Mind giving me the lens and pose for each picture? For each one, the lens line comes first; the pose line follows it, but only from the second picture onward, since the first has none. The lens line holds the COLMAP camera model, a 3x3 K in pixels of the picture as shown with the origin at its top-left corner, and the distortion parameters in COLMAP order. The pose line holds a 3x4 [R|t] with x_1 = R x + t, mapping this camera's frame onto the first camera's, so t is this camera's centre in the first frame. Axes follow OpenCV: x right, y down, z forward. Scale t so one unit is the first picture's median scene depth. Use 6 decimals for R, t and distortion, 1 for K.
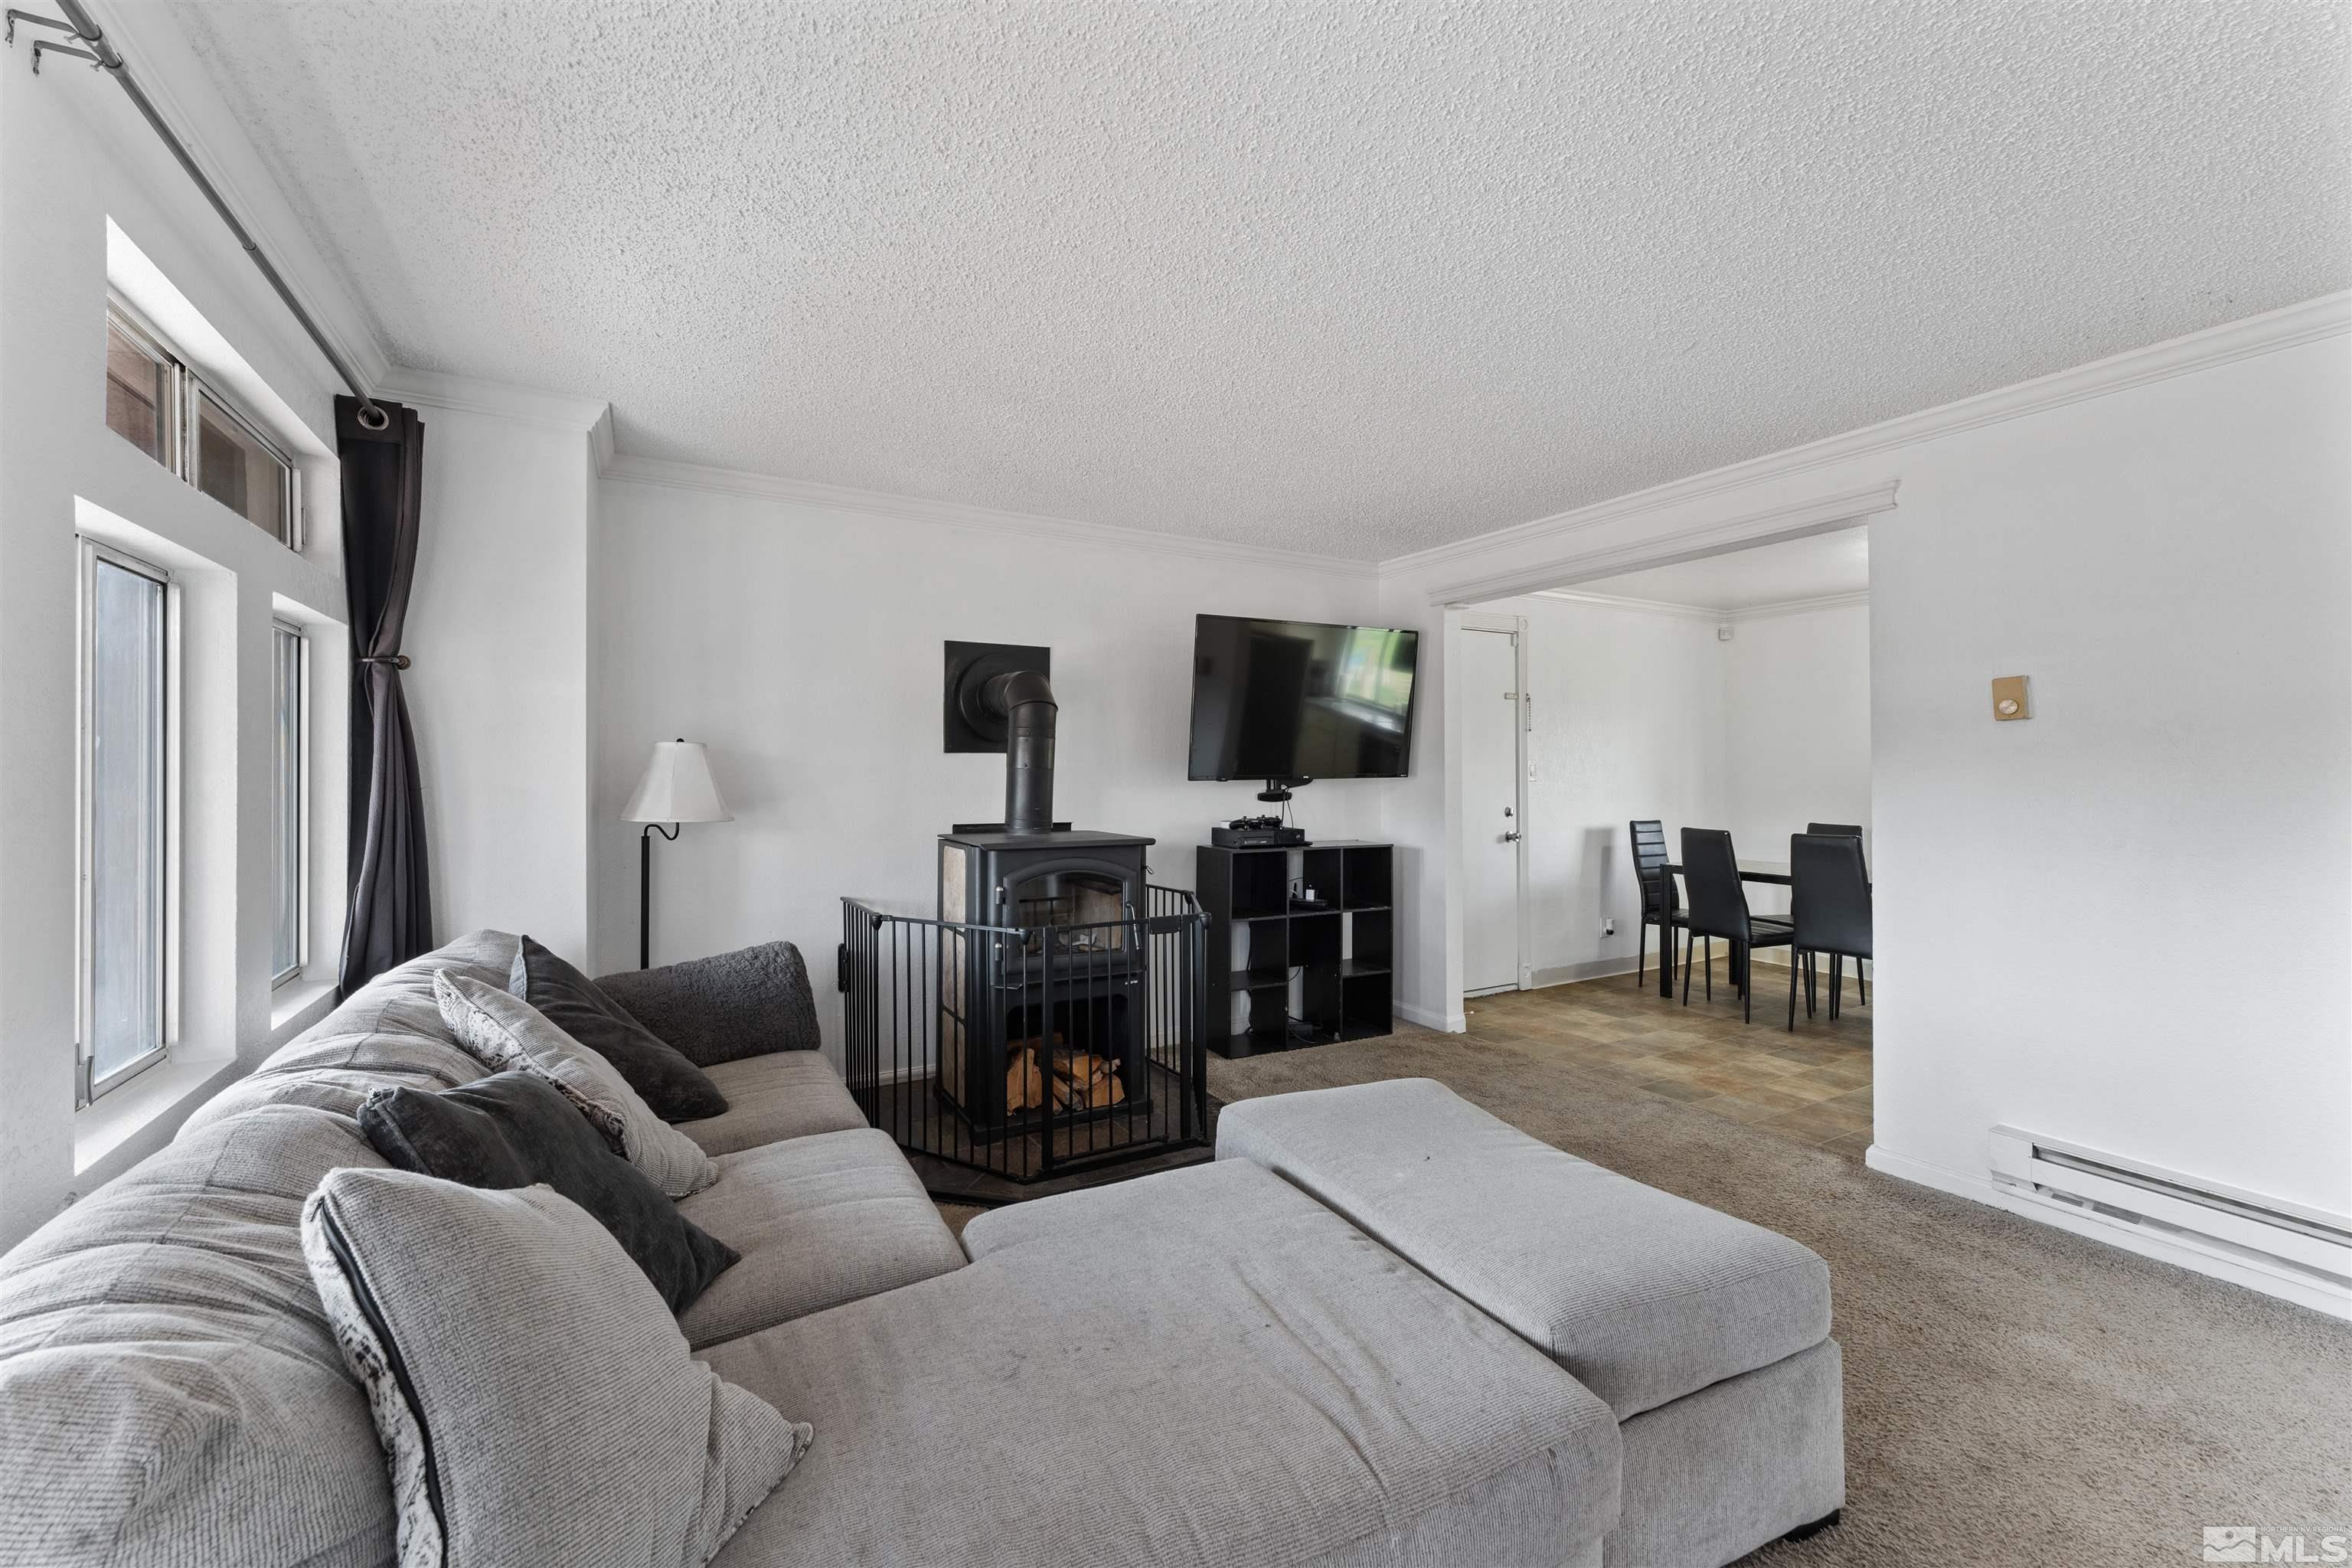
lens RADIAL K [[960.7, 0, 1176.0], [0, 960.7, 784.0], [0, 0, 1]] dist [0.000138, -0.000012]
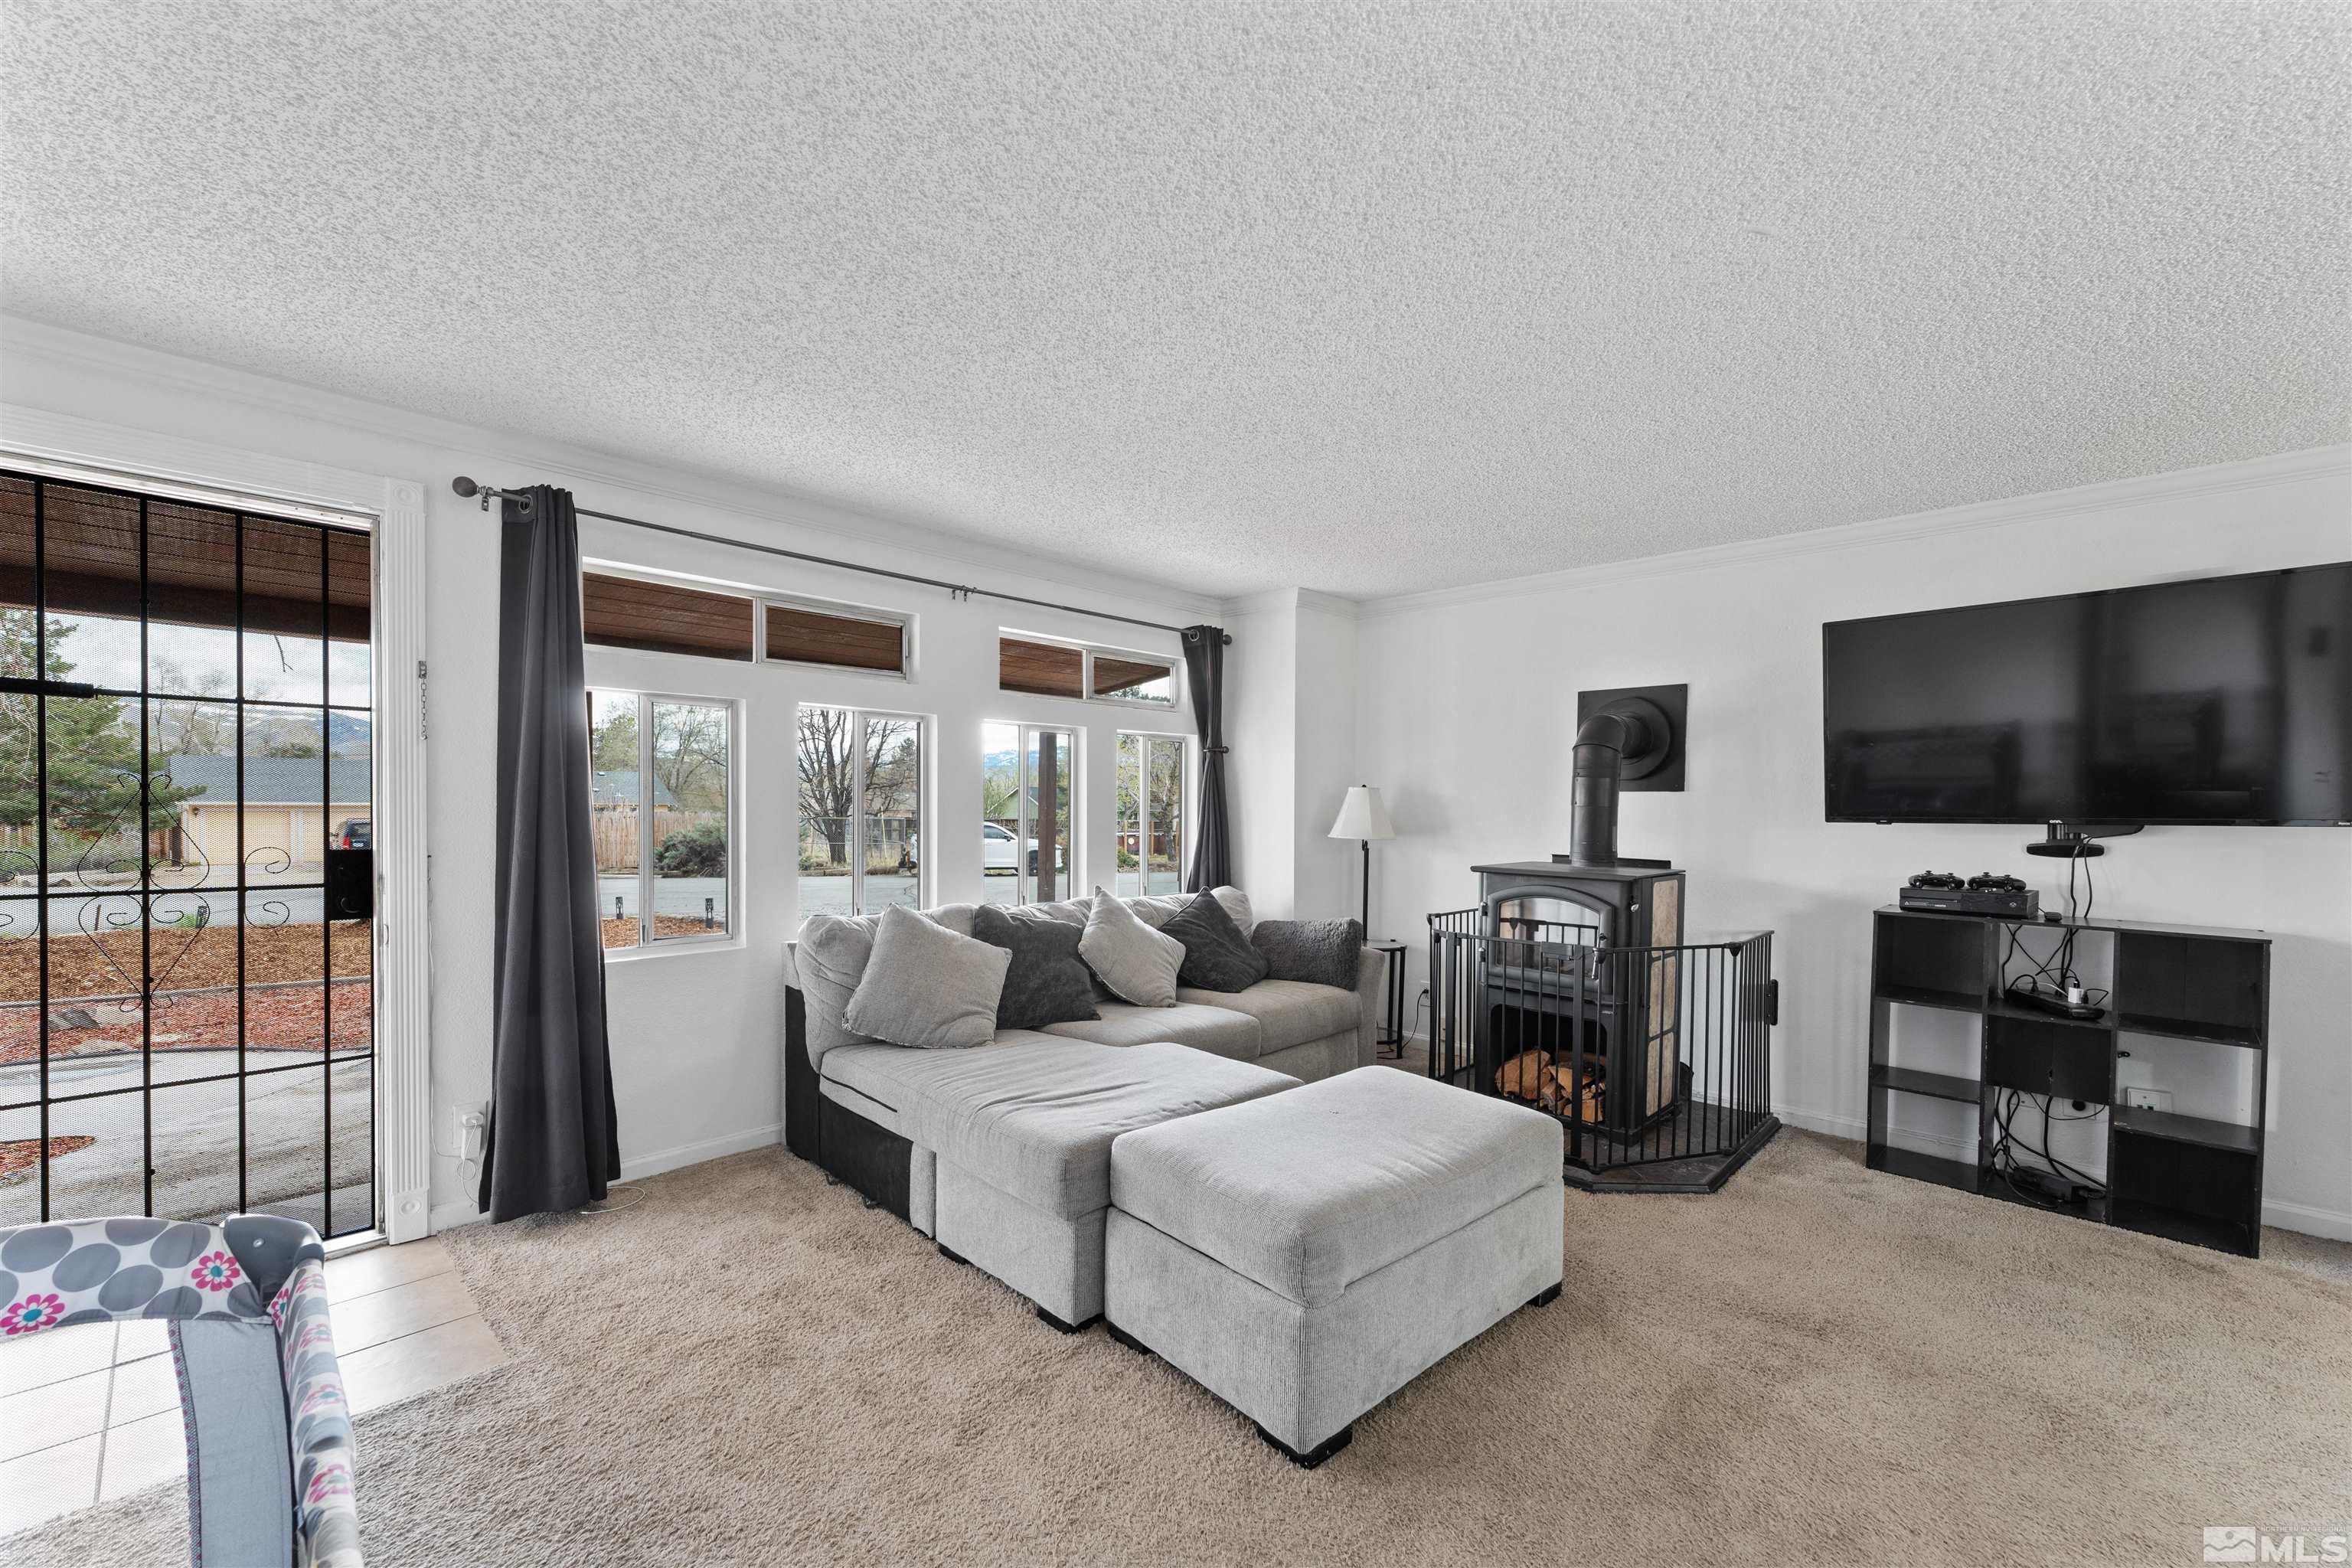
lens RADIAL K [[949.9, 0, 1191.0], [0, 949.9, 820.1], [0, 0, 1]] dist [0.000520, 0.000018]
pose [[0.298233, 0.020225, -0.954279, 0.657196], [-0.017655, 0.999721, 0.015671, -0.009121], [0.954330, 0.012174, 0.298507, 0.216085]]
